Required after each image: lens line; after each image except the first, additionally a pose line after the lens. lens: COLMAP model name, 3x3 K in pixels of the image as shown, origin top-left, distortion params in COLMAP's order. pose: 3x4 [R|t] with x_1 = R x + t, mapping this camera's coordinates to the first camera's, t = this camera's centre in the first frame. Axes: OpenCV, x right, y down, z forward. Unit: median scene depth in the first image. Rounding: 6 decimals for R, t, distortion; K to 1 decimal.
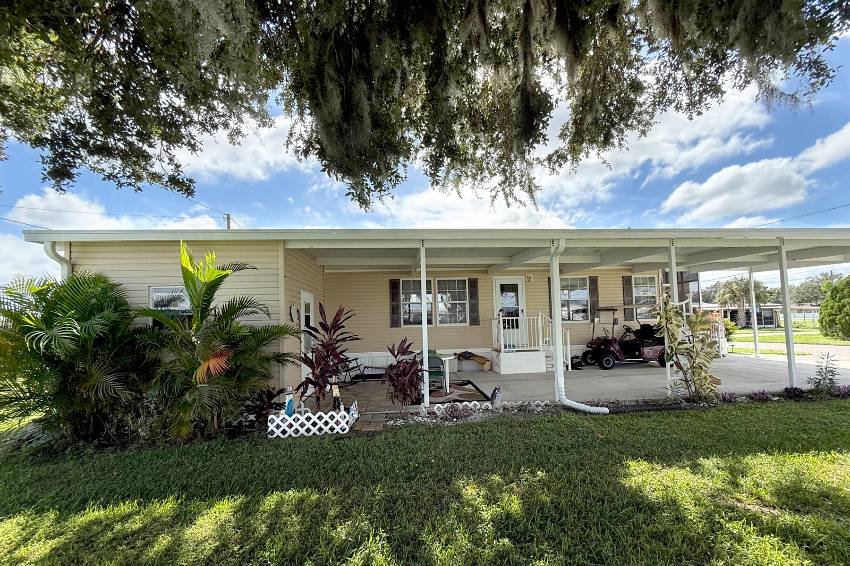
lens RADIAL K [[341.3, 0, 424.8], [0, 341.3, 280.1], [0, 0, 1]] dist [-0.001997, 0.000092]
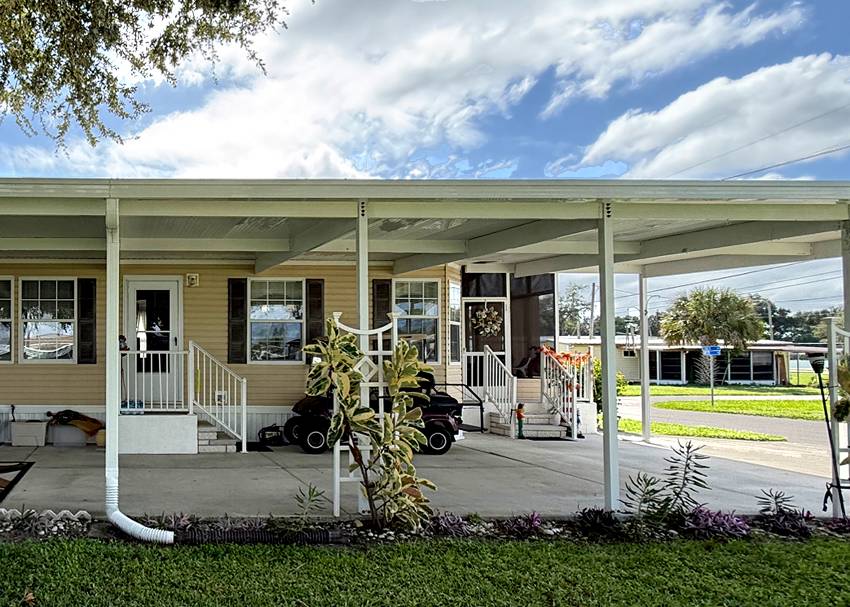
lens RADIAL K [[523.5, 0, 424.8], [0, 523.5, 305.8], [0, 0, 1]] dist [0.000905, -0.000646]
pose [[0.995035, 0.019293, -0.097635, 0.766708], [-0.017304, 0.999626, 0.021183, 0.010911], [0.098007, -0.019388, 0.994997, 0.207713]]
